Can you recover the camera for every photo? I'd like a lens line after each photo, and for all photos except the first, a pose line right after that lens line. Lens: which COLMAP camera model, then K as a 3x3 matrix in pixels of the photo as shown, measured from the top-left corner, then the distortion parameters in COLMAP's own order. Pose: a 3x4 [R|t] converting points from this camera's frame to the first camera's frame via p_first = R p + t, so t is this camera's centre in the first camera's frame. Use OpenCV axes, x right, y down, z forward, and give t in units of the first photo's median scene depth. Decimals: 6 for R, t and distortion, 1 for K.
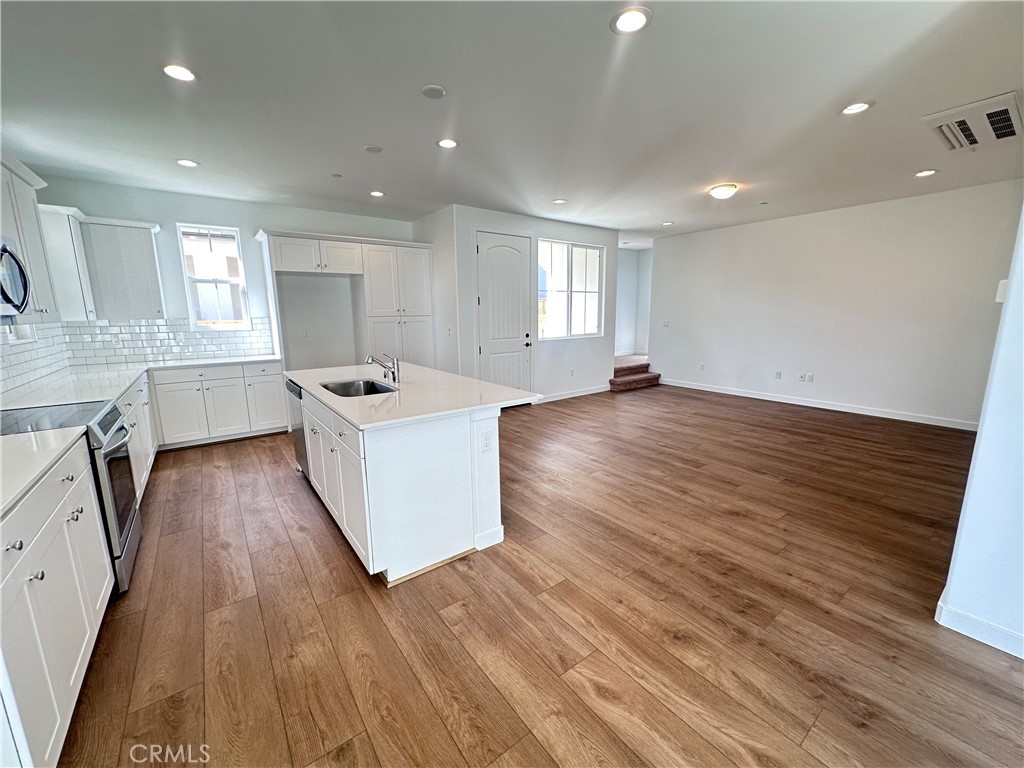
lens RADIAL K [[412.8, 0, 513.4], [0, 412.8, 391.0], [0, 0, 1]] dist [-0.001343, -0.000146]
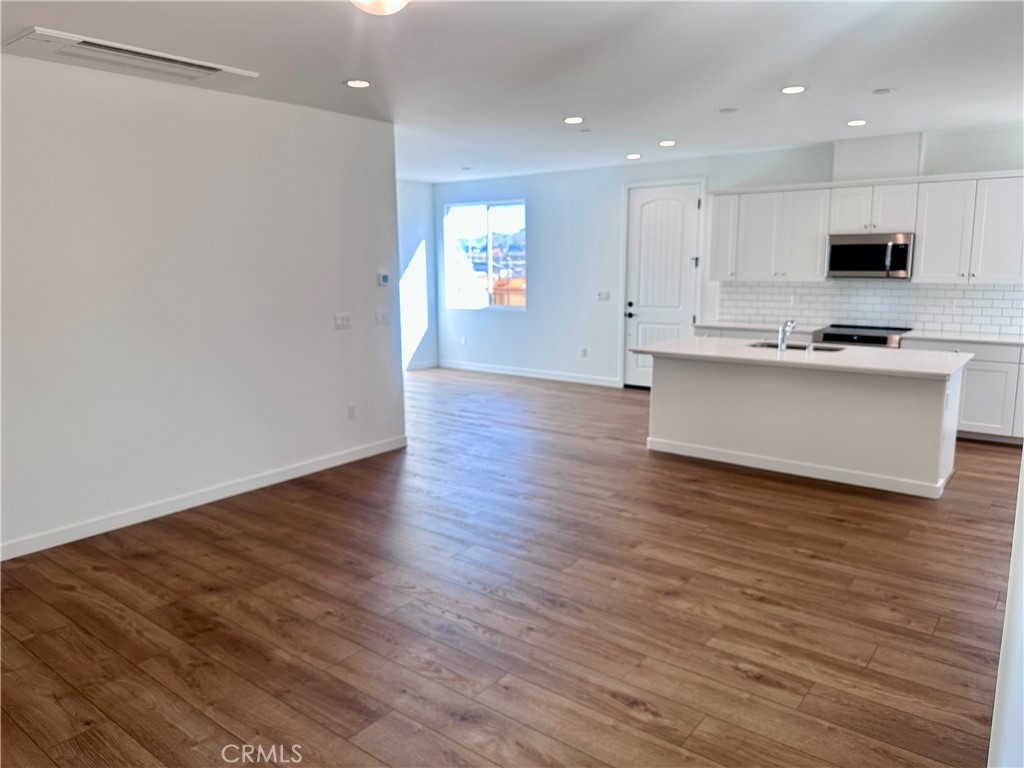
lens RADIAL K [[720.1, 0, 509.1], [0, 720.1, 380.8], [0, 0, 1]] dist [0.086102, -0.174667]
pose [[-0.966353, 0.063173, -0.249340, 0.774115], [-0.026741, 0.939444, 0.341656, -0.517402], [0.255825, 0.336828, -0.906146, 2.314833]]
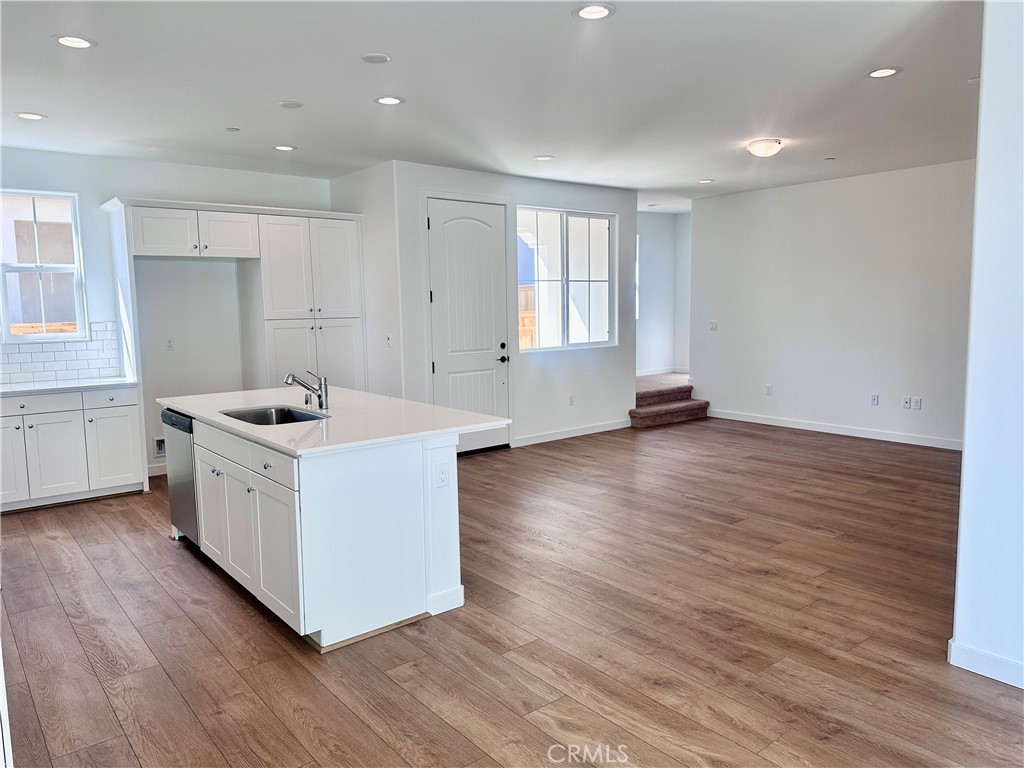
lens RADIAL K [[723.8, 0, 512.0], [0, 723.8, 384.0], [0, 0, 1]] dist [0.127377, -0.180510]
pose [[0.999516, -0.010007, 0.029450, 0.023395], [0.012298, 0.996827, -0.078640, 0.040225], [-0.028570, 0.078964, 0.996468, -0.328748]]
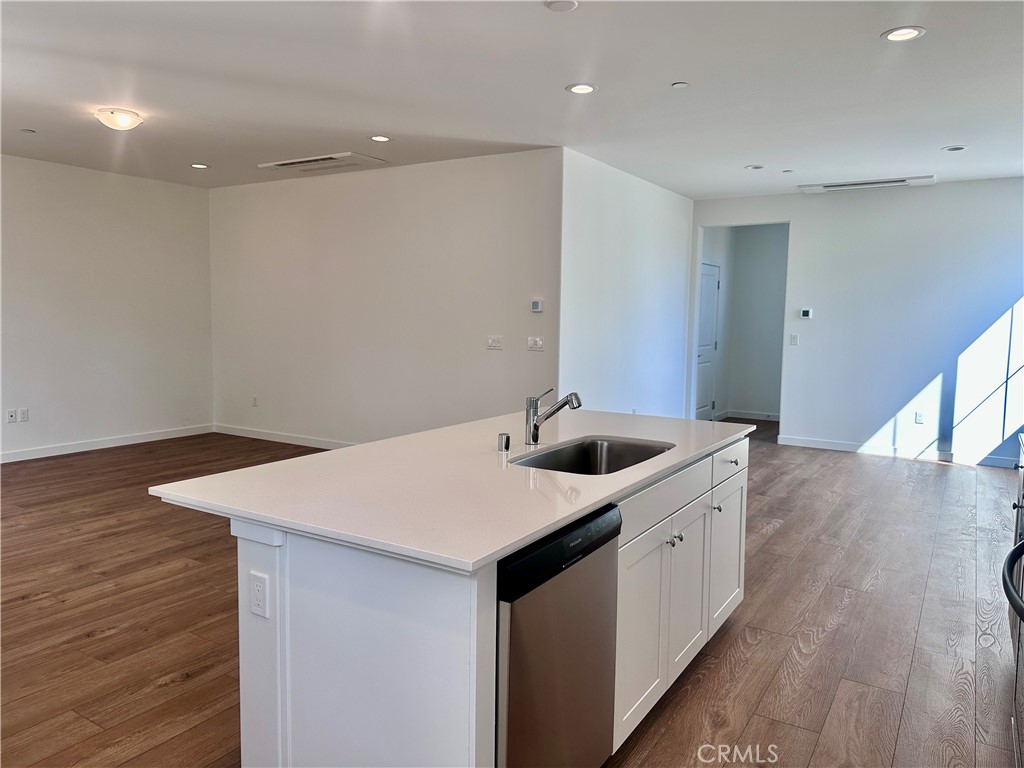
lens RADIAL K [[726.4, 0, 512.0], [0, 726.4, 384.0], [0, 0, 1]] dist [0.012771, 0.003588]
pose [[-0.356074, -0.086772, 0.930420, -1.027340], [0.161466, 0.974990, 0.152722, -0.225921], [-0.920402, 0.204612, -0.333158, 1.205713]]
